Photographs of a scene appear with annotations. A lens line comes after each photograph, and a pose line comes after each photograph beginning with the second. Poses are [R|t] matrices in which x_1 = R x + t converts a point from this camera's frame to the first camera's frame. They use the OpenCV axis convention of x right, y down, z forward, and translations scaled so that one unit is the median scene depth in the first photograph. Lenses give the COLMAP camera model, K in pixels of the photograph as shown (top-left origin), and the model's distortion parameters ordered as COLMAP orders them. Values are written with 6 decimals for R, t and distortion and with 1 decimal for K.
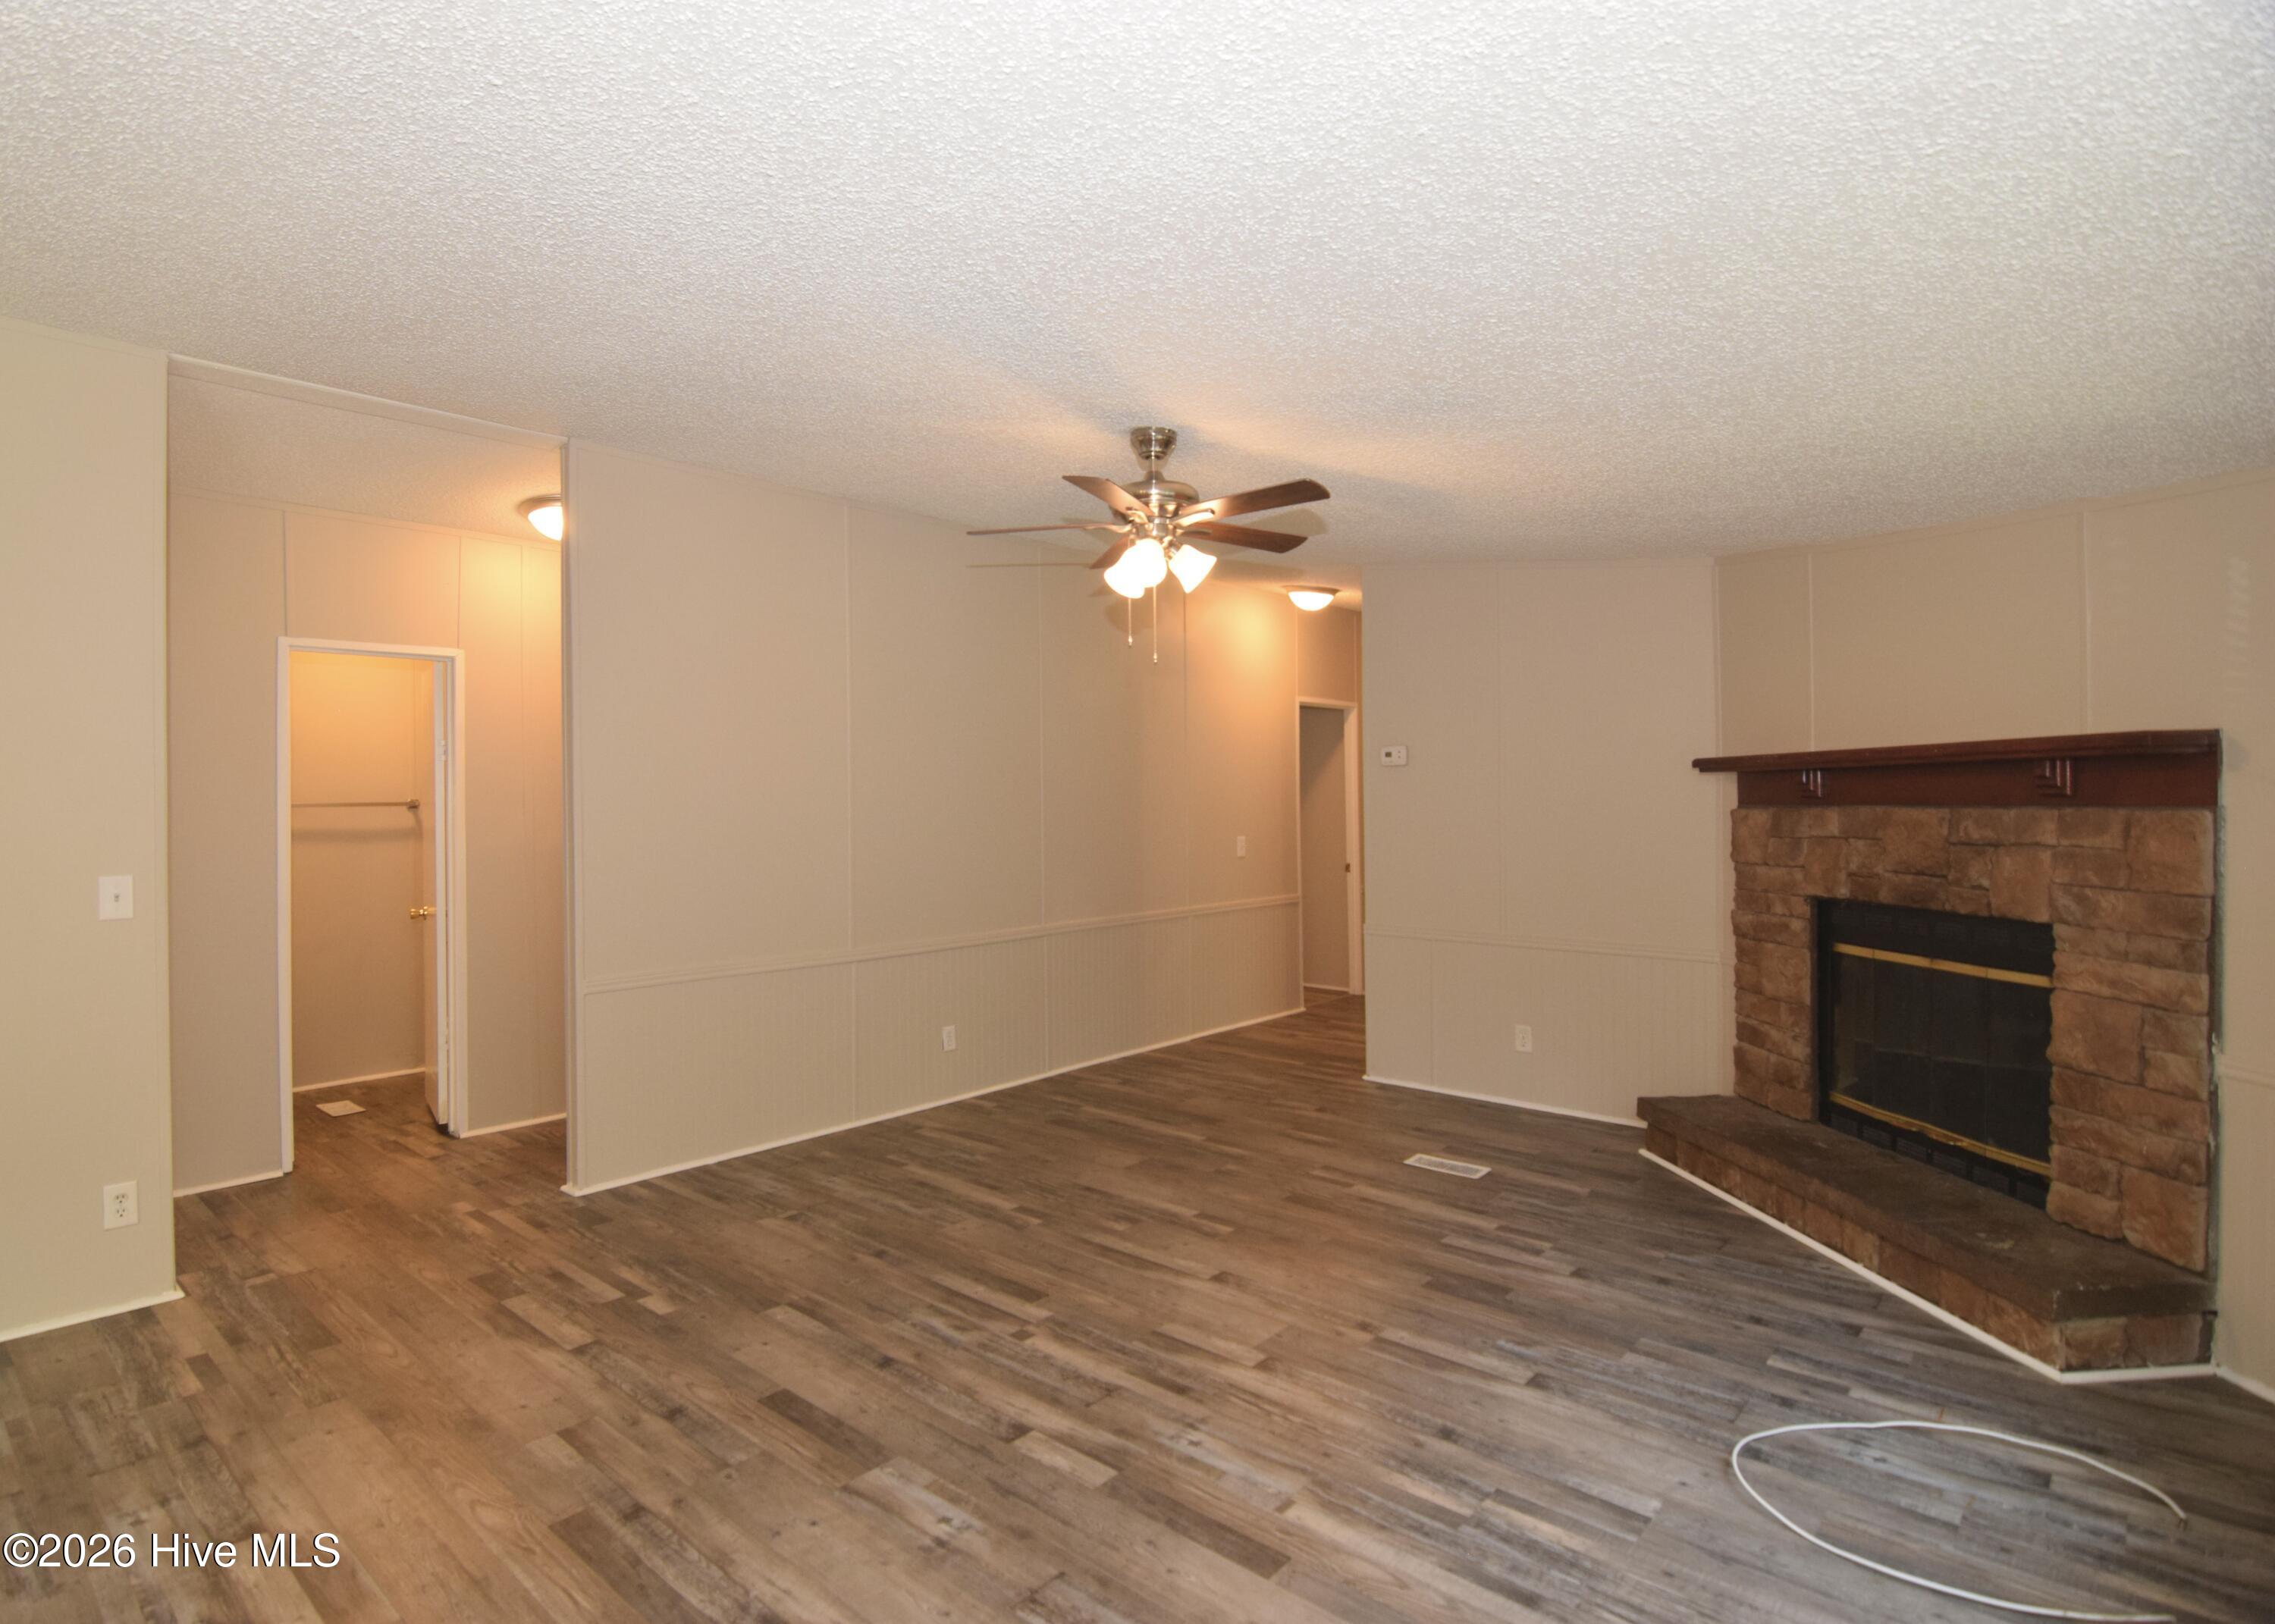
lens RADIAL K [[1170.7, 0, 1093.1], [0, 1170.7, 800.2], [0, 0, 1]] dist [-0.001029, -0.017069]
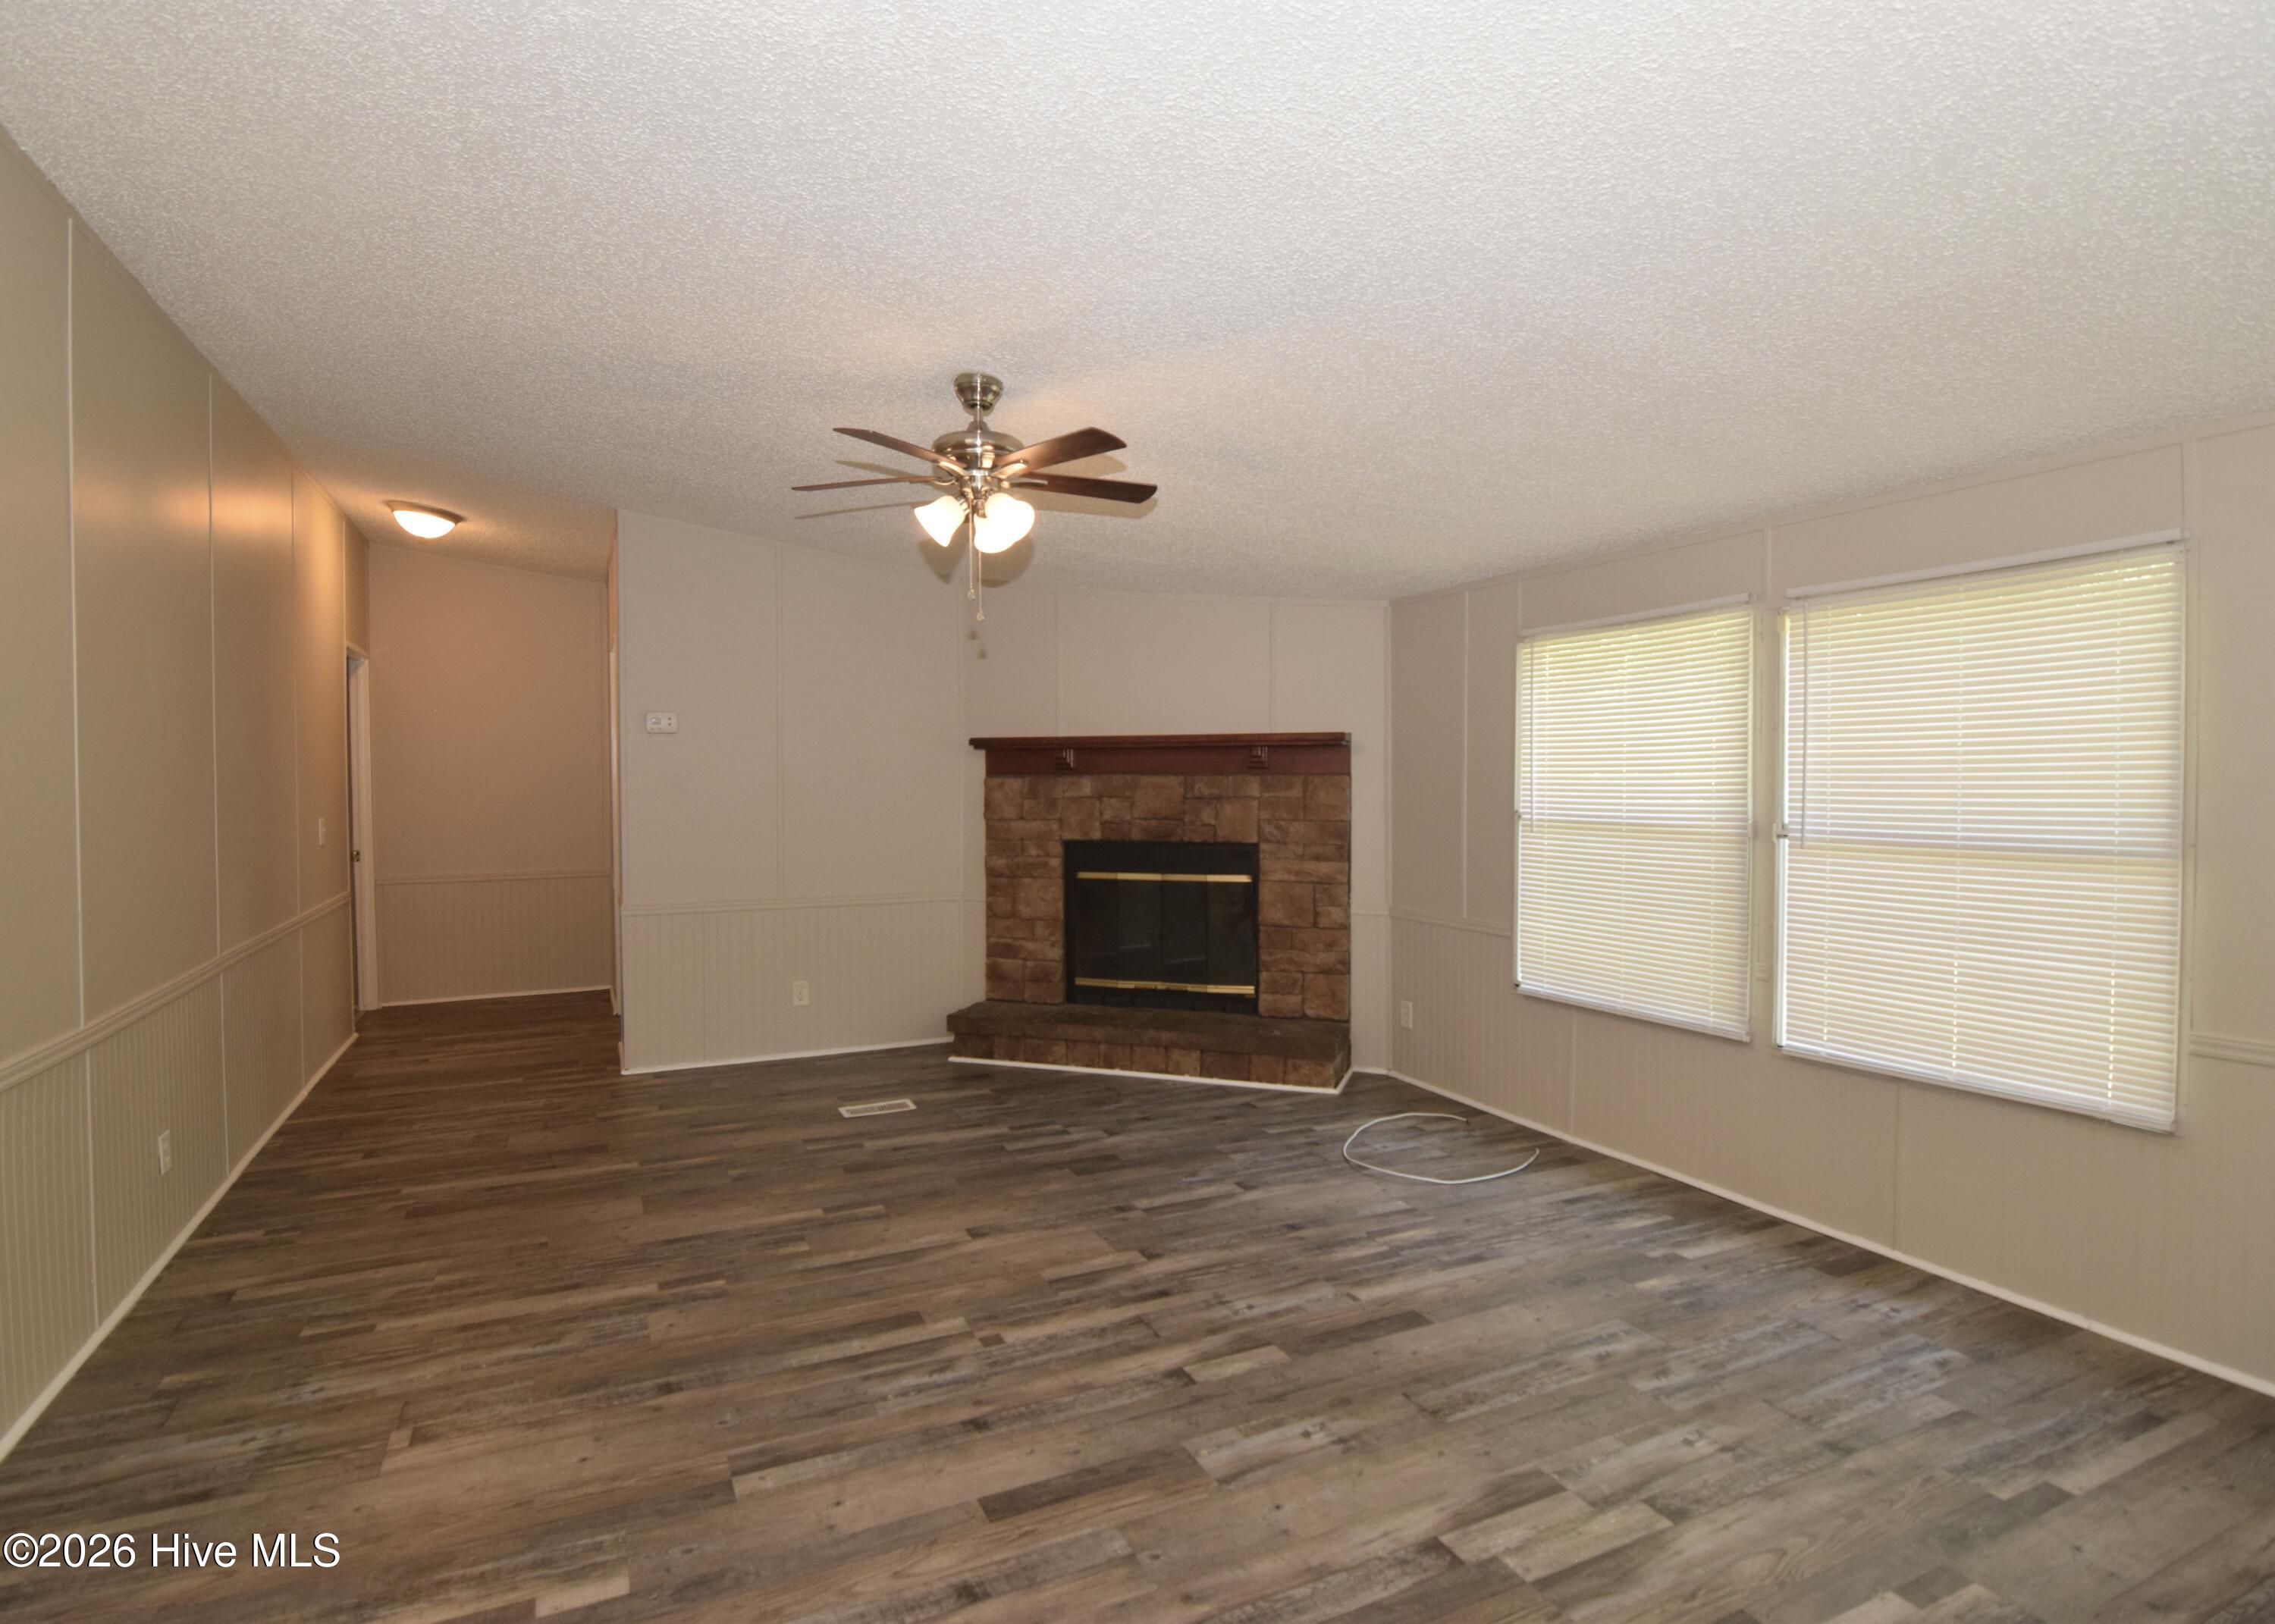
lens RADIAL K [[1170.7, 0, 1093.1], [0, 1170.7, 800.2], [0, 0, 1]] dist [-0.001029, -0.017069]
pose [[0.390178, -0.013179, 0.920645, -0.823246], [0.000181, 0.999899, 0.014237, 0.018720], [-0.920739, -0.005388, 0.390141, 0.540000]]
